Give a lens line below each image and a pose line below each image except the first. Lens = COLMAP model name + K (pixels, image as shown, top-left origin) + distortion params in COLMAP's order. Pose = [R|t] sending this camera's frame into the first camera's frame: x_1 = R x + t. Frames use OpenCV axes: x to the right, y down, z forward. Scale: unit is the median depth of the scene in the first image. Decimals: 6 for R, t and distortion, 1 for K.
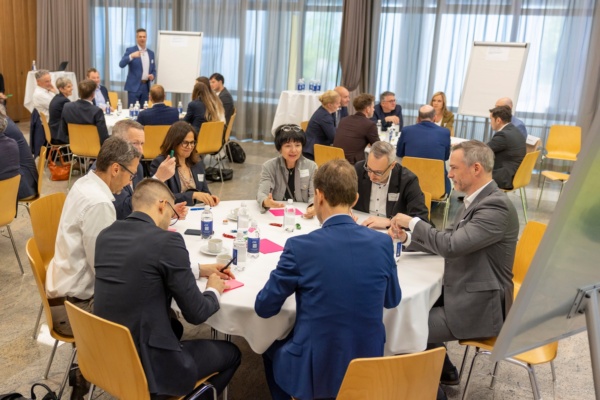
lens RADIAL K [[1118.4, 0, 300.0], [0, 1118.4, 200.0], [0, 0, 1]] dist [0.103788, -0.030478]
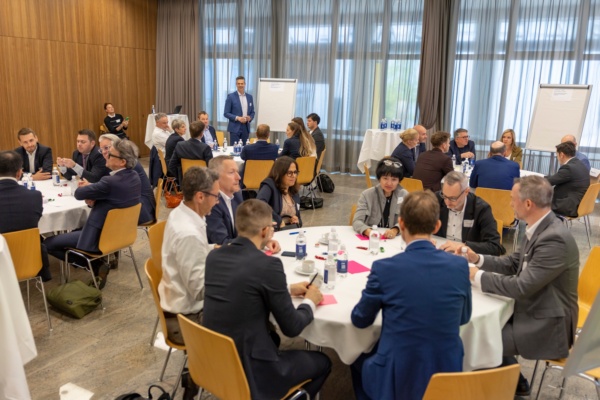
lens RADIAL K [[1118.4, 0, 300.0], [0, 1118.4, 200.0], [0, 0, 1]] dist [0.103788, -0.030478]
pose [[0.995279, 0.001001, -0.097046, 0.026048], [-0.004161, 0.999467, -0.032365, 0.010882], [0.096962, 0.032616, 0.994754, -0.129131]]
